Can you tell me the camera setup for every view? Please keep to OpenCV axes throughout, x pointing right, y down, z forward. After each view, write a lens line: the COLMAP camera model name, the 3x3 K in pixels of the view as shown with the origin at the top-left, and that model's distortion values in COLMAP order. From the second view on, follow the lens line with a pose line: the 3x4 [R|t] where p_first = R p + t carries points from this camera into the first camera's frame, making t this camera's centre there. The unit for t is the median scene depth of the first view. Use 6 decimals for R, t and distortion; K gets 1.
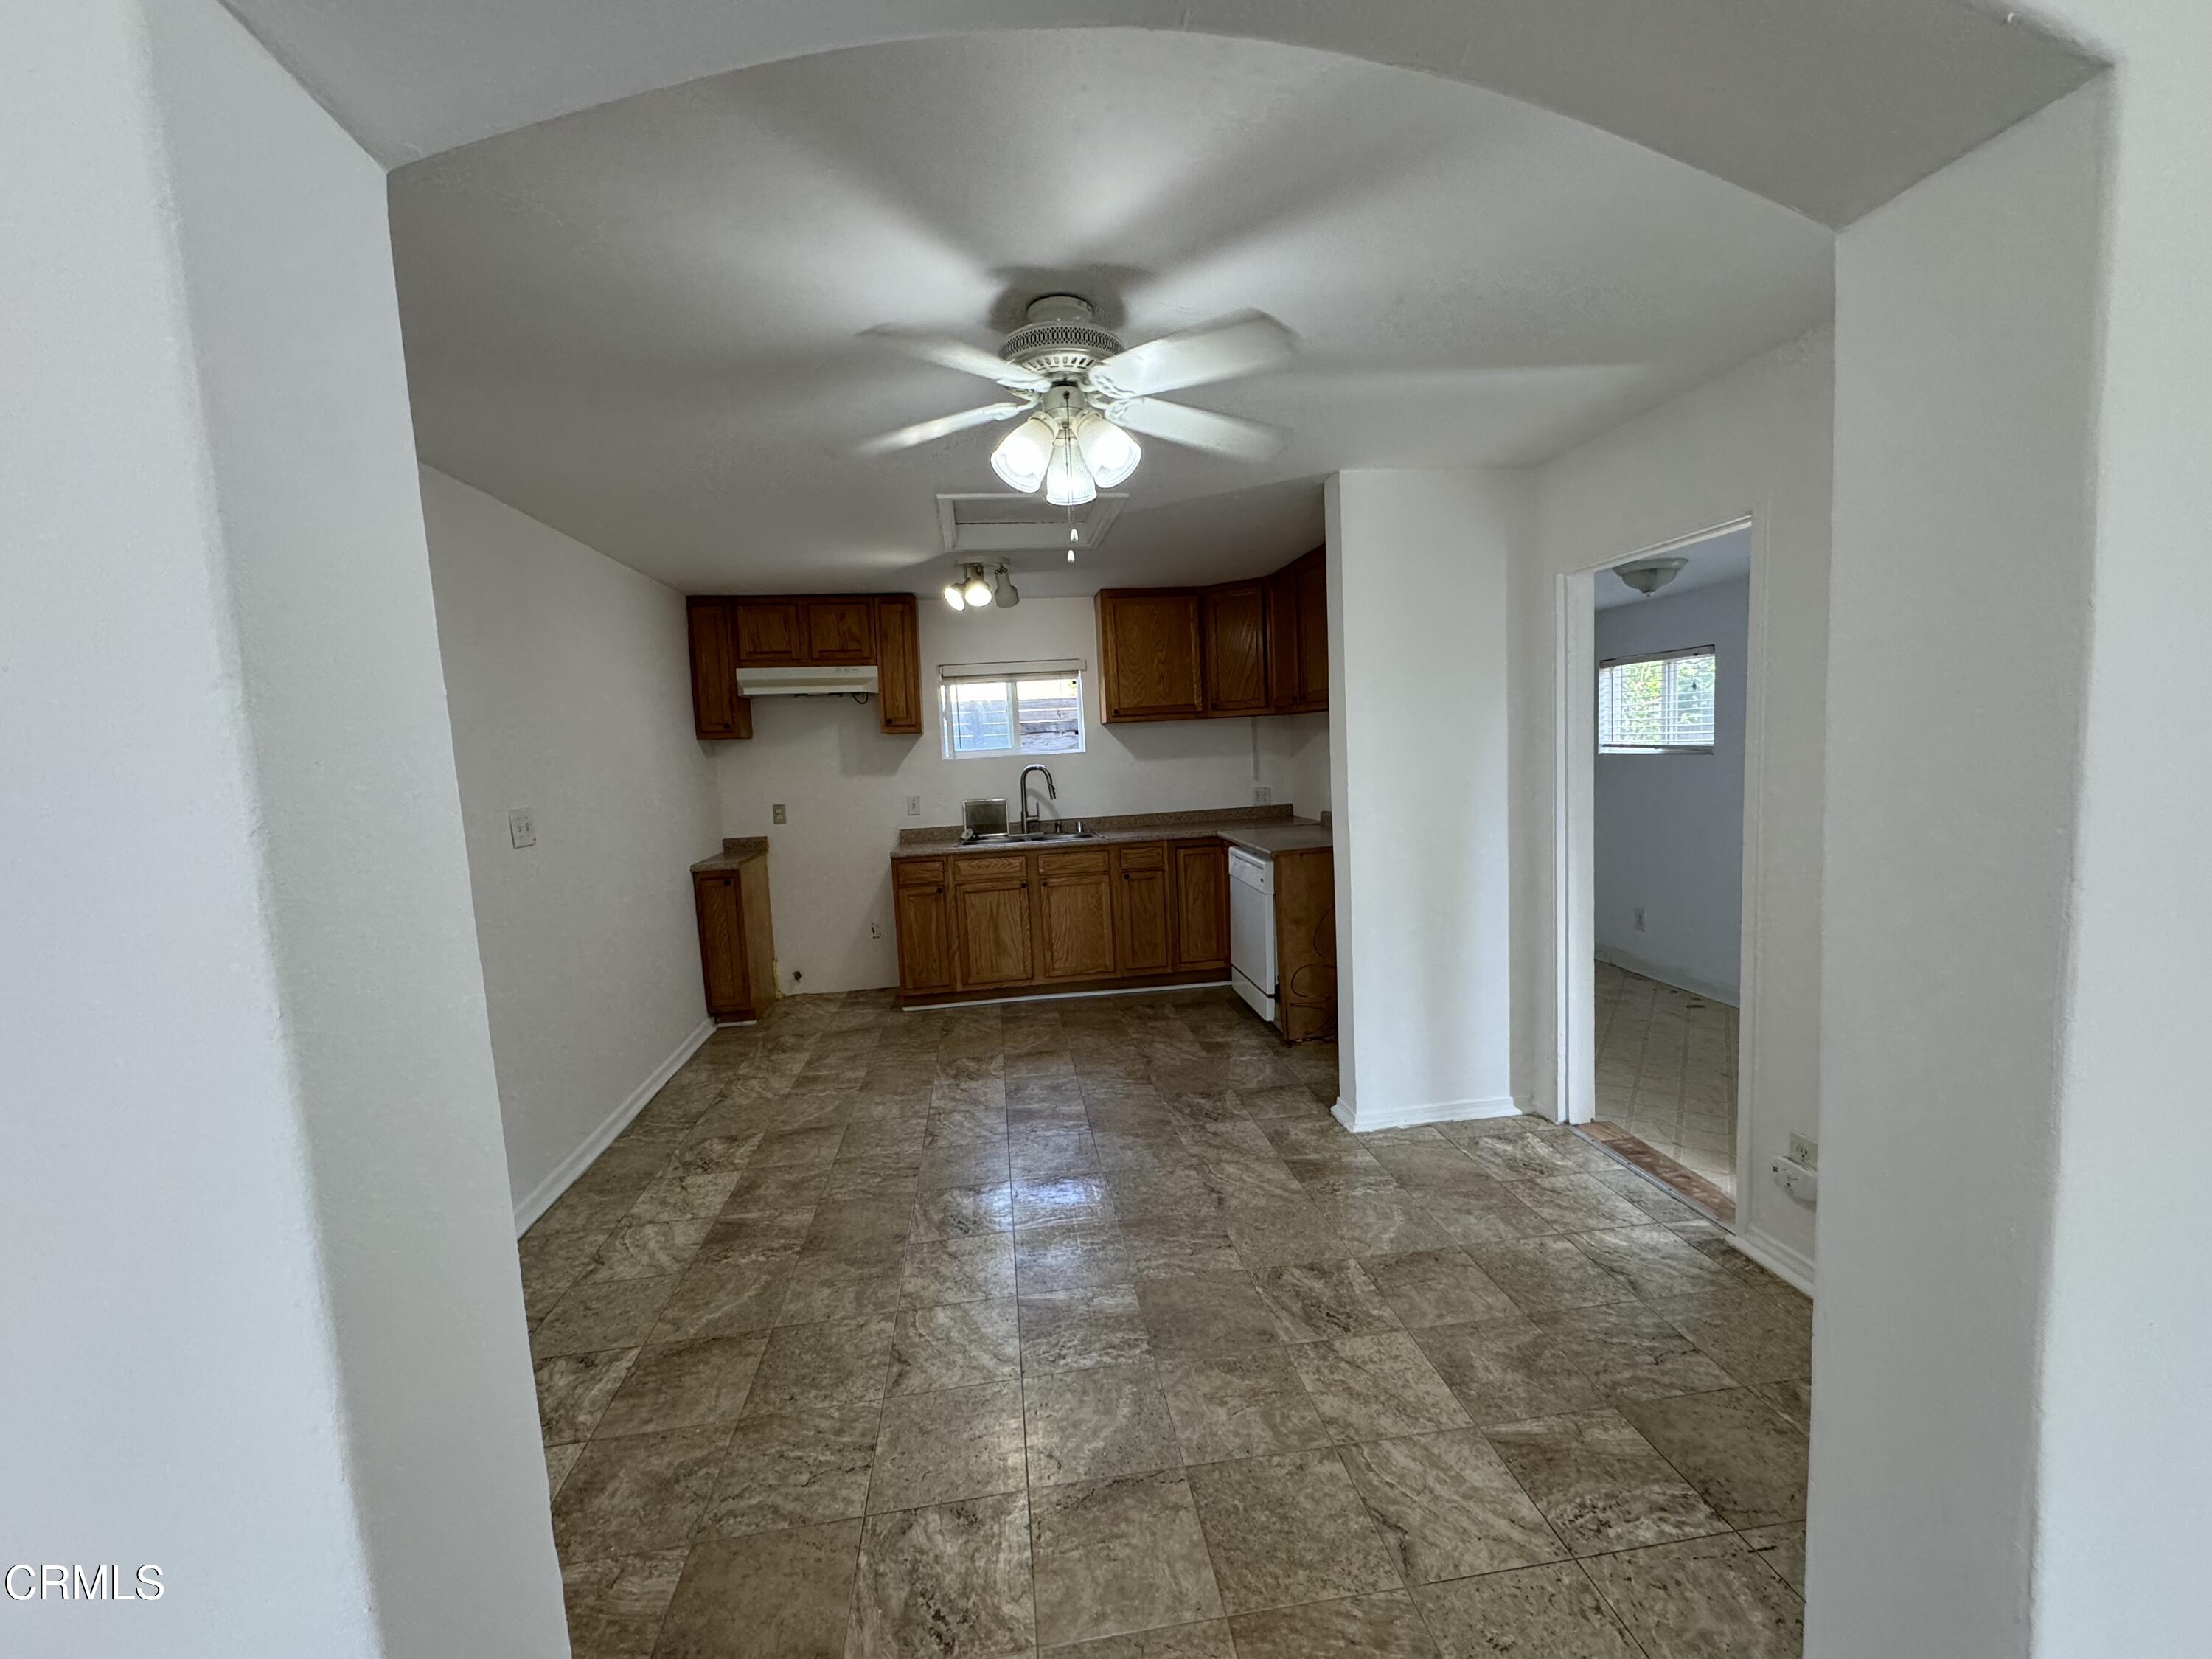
lens RADIAL K [[878.5, 0, 1097.6], [0, 878.5, 828.4], [0, 0, 1]] dist [-0.001589, -0.000135]
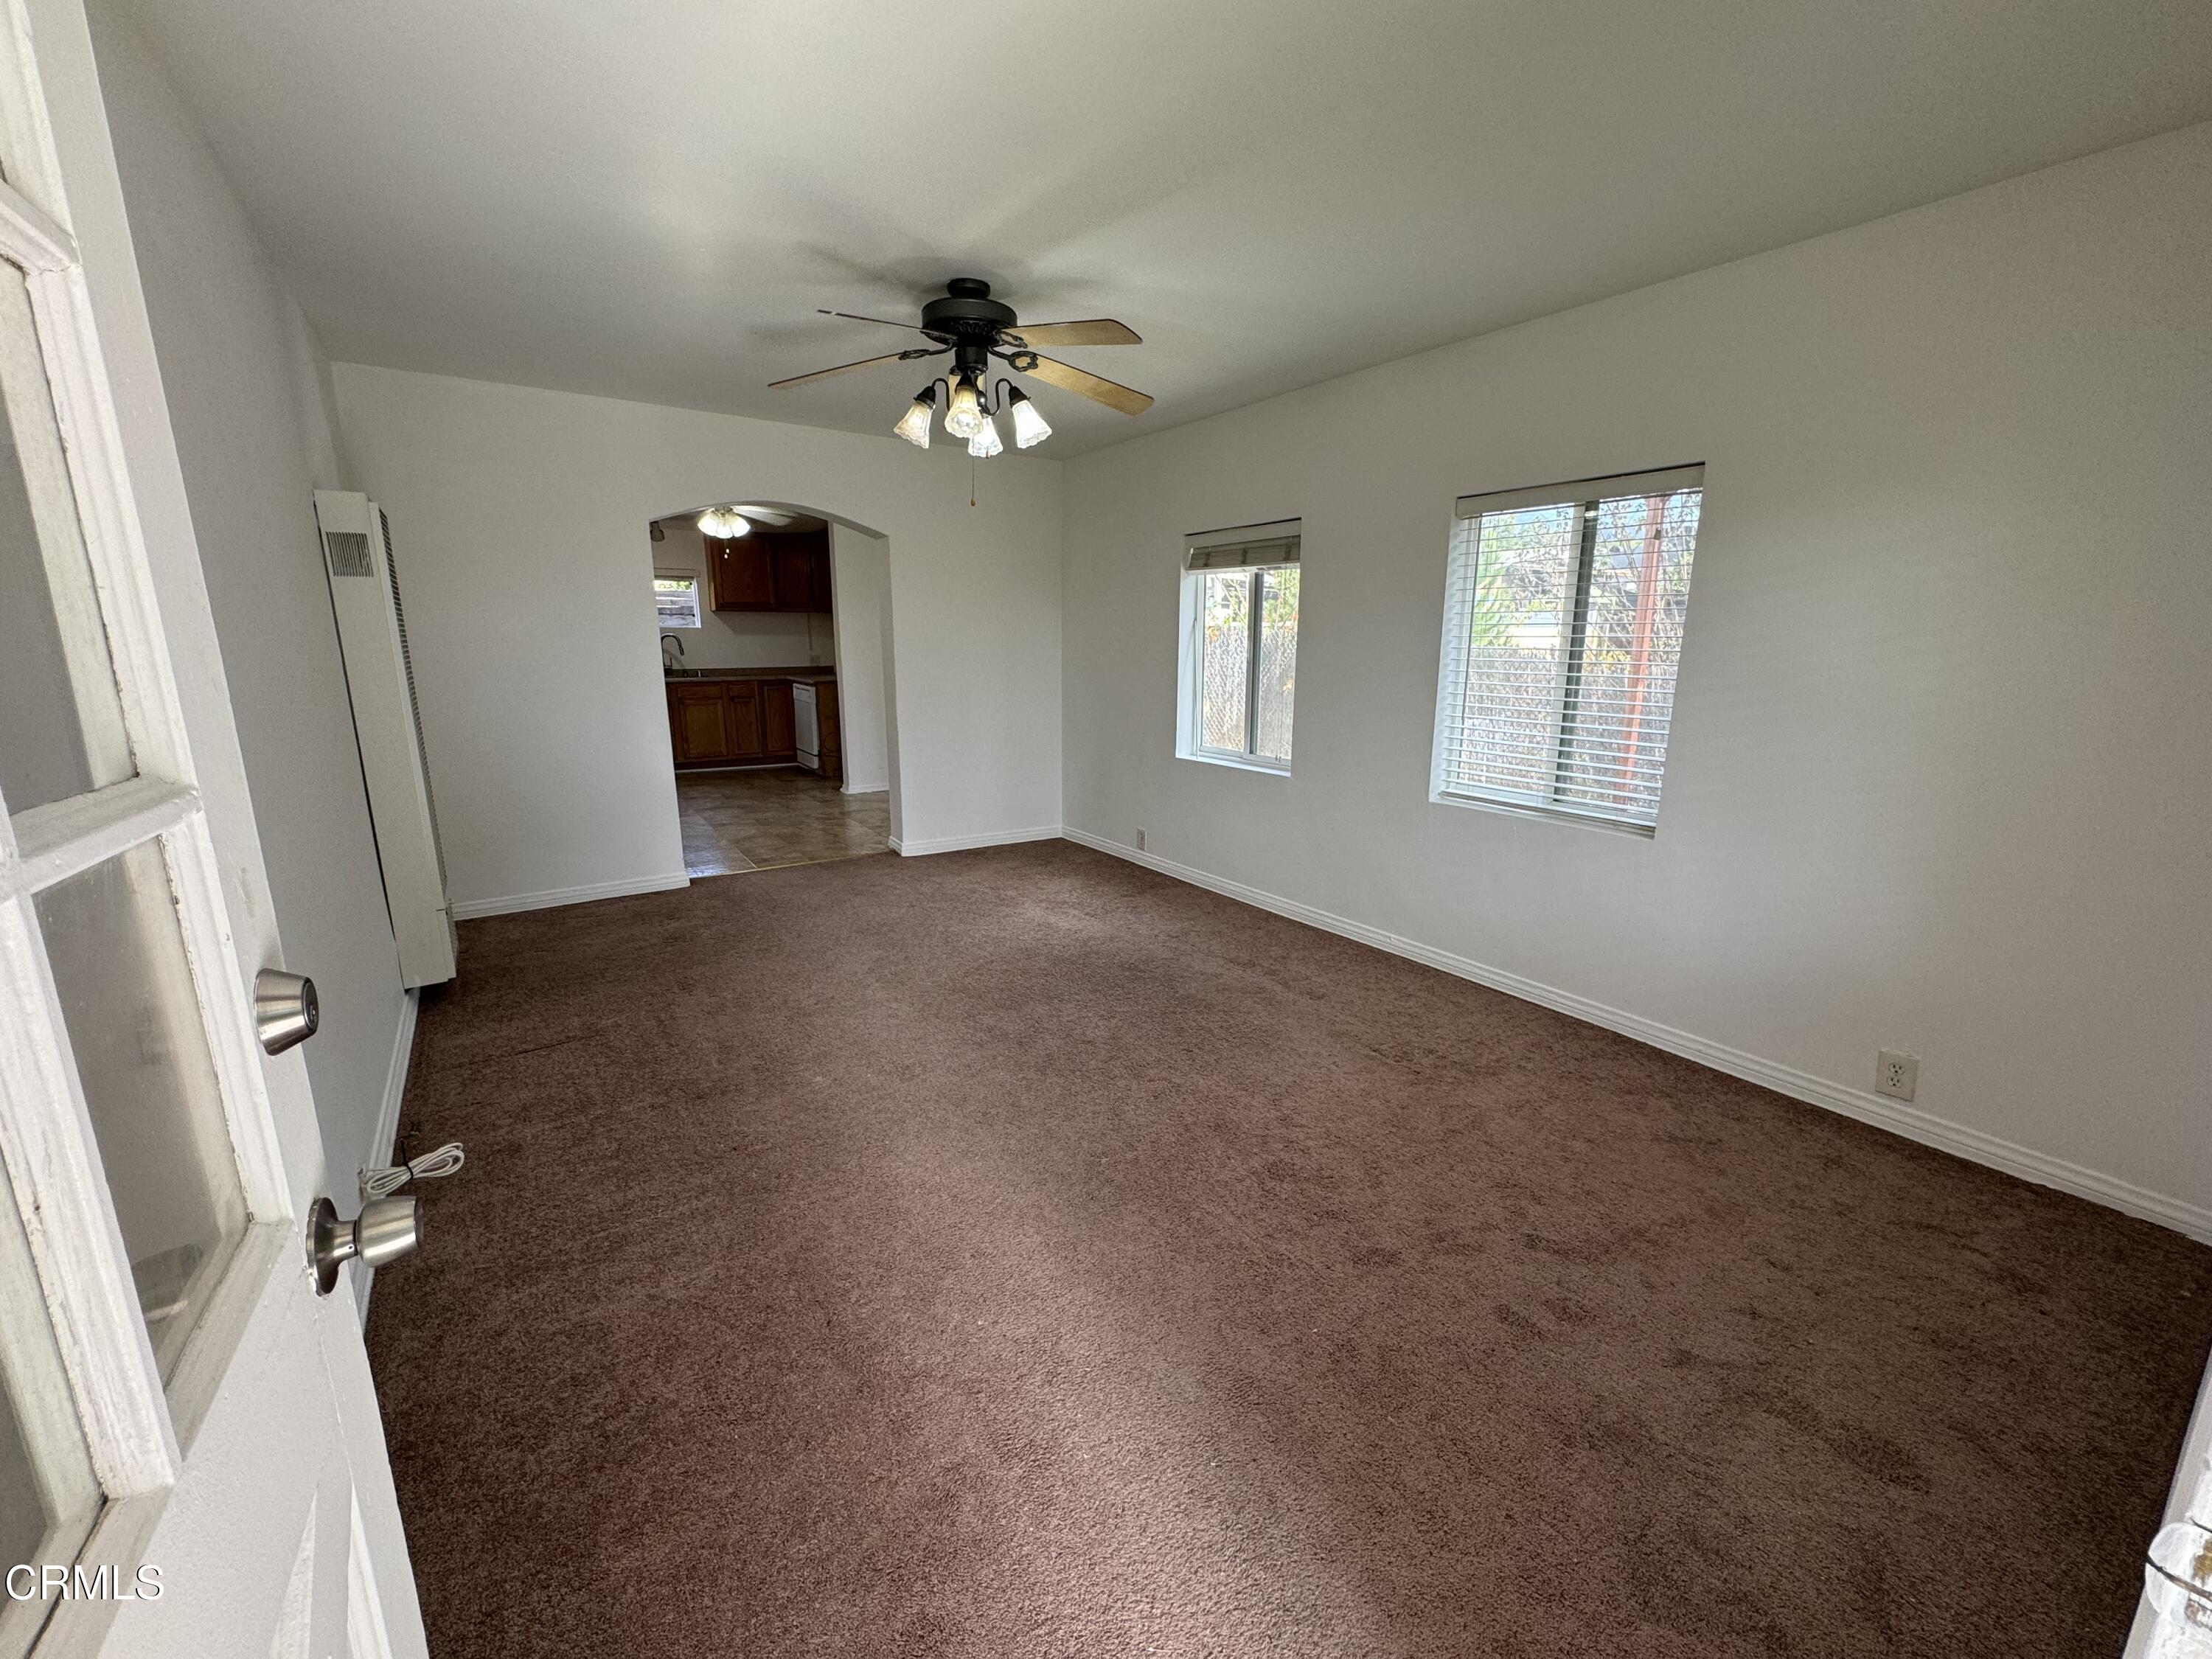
lens RADIAL K [[878.5, 0, 1121.7], [0, 878.5, 823.4], [0, 0, 1]] dist [-0.001589, -0.000135]
pose [[0.885031, -0.040871, 0.463734, -0.108674], [-0.009939, 0.994253, 0.106595, 0.109639], [-0.465426, -0.098949, 0.879539, -0.984345]]
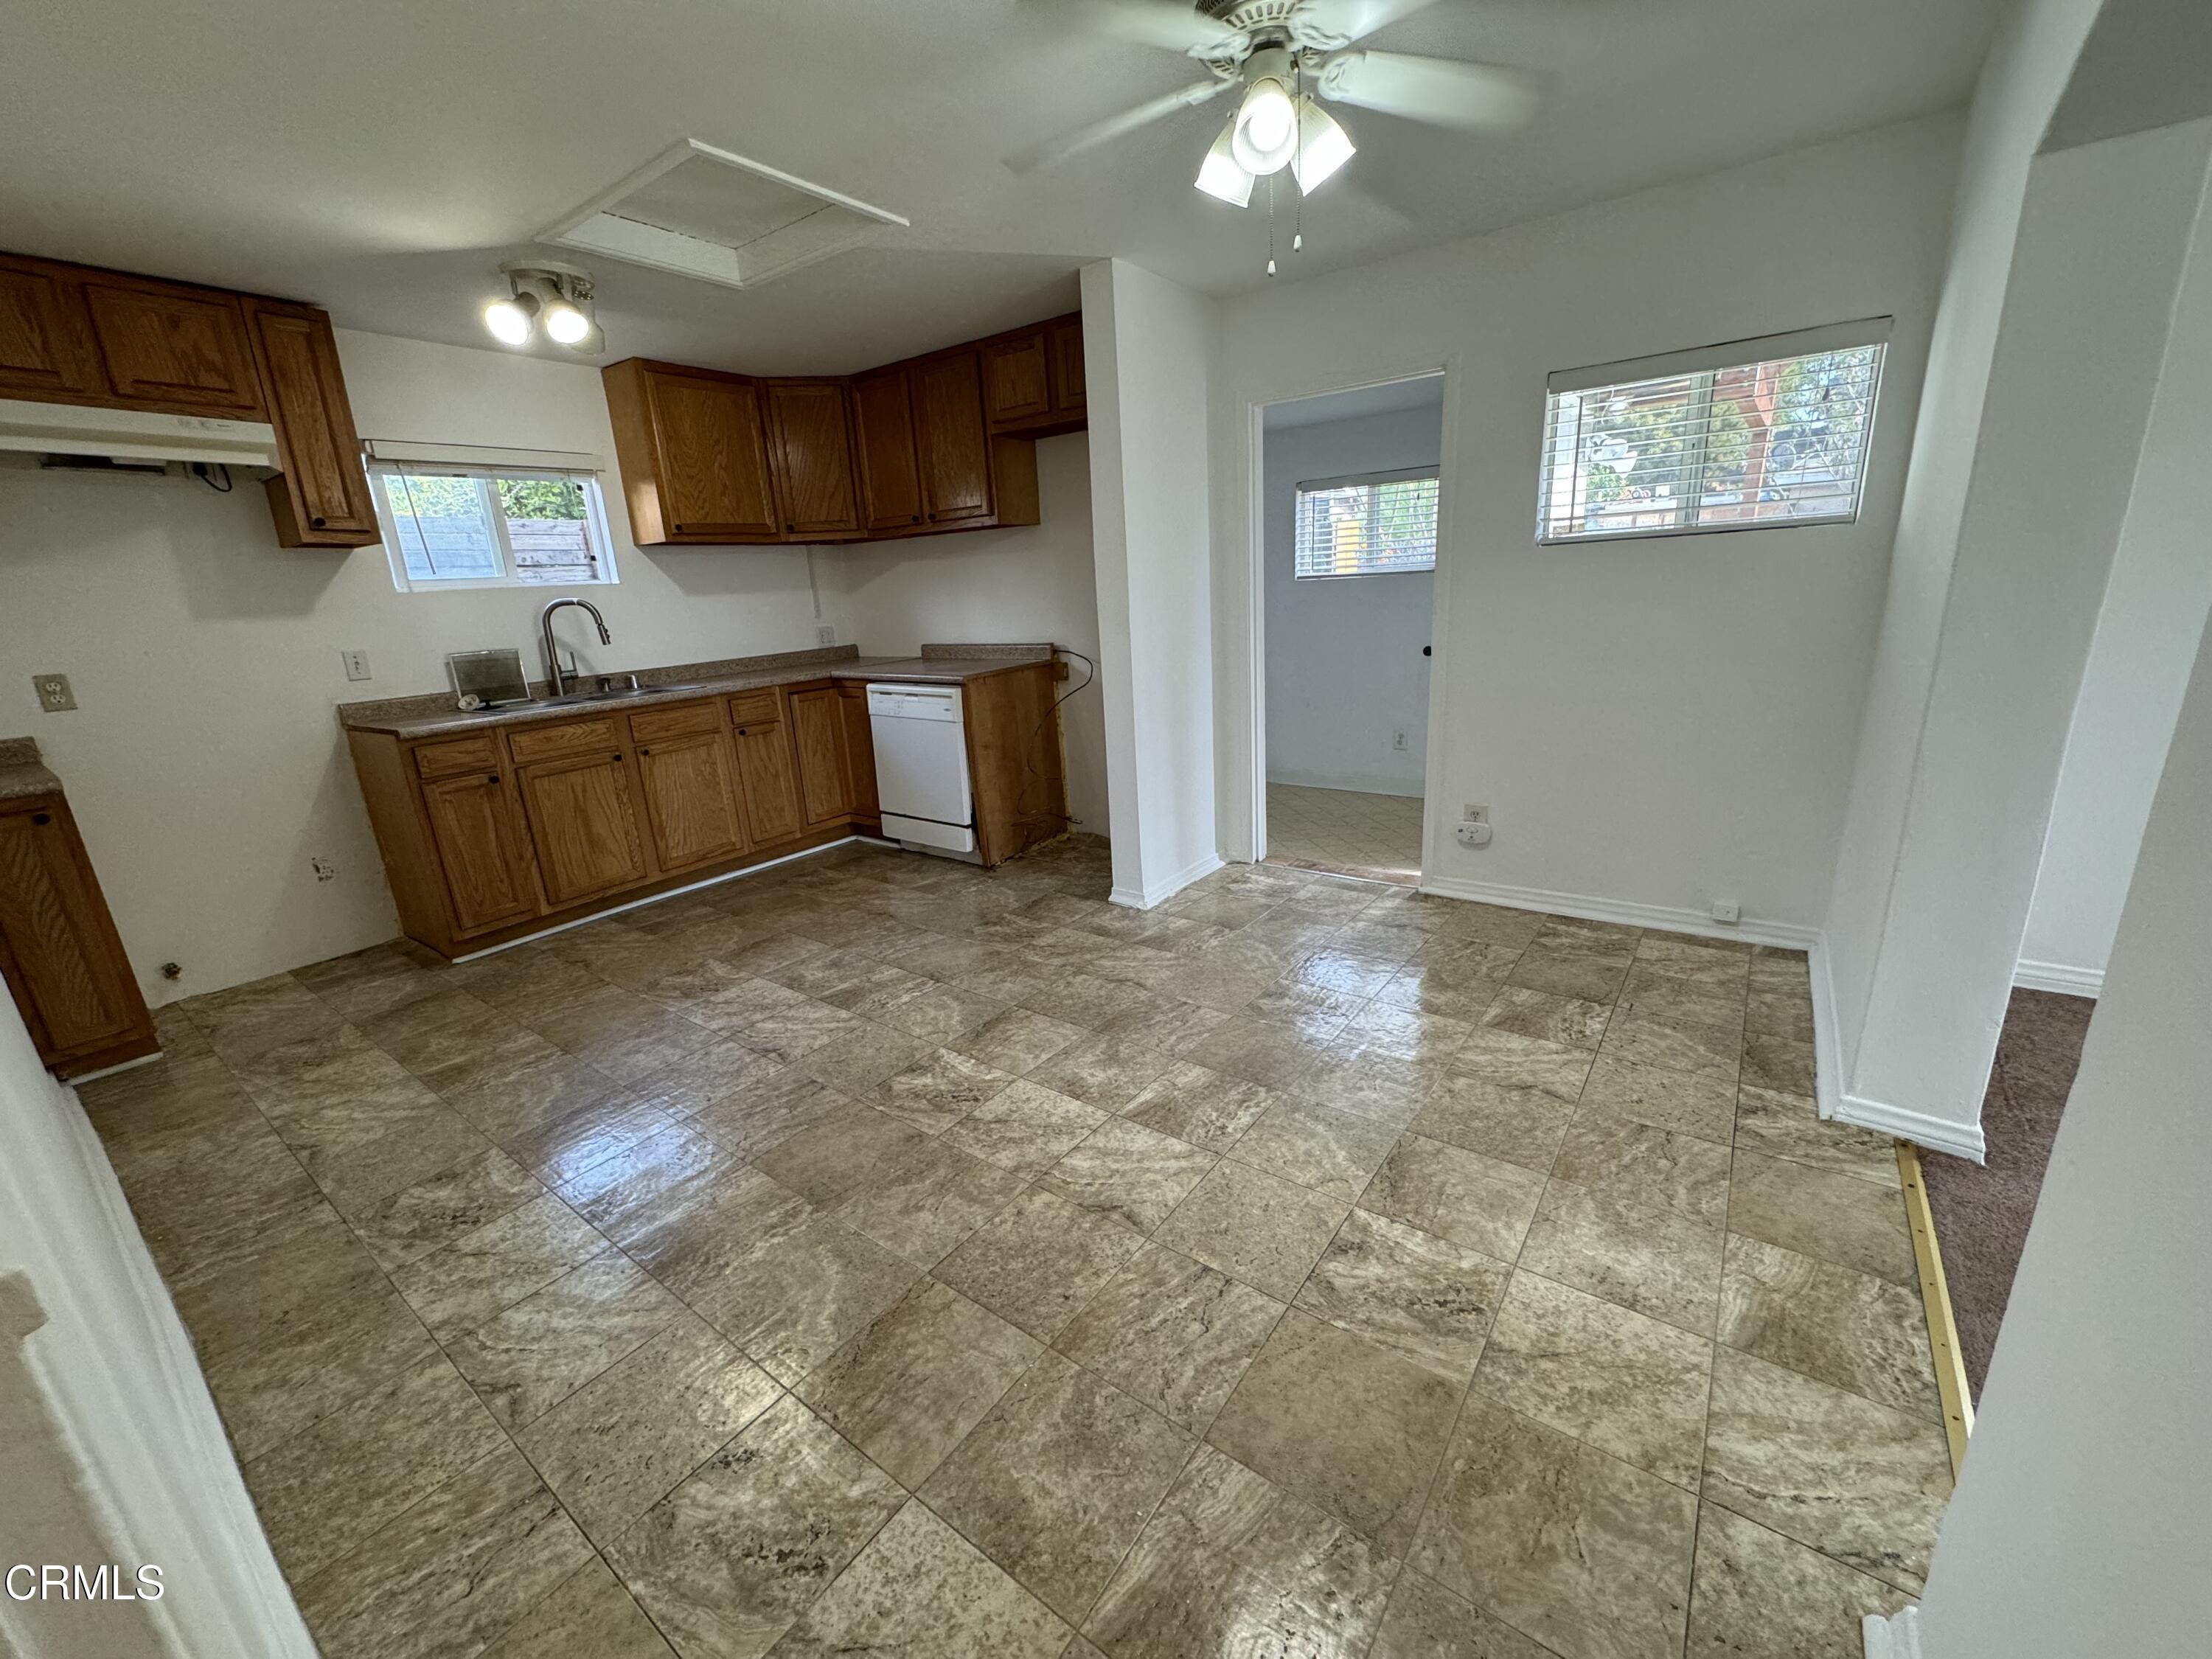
lens RADIAL K [[878.5, 0, 1097.1], [0, 878.5, 834.2], [0, 0, 1]] dist [-0.001589, -0.000135]
pose [[0.697715, -0.186866, 0.691574, -0.342945], [0.086323, 0.980276, 0.177785, 0.031672], [-0.711155, -0.064344, 0.700084, 0.178793]]
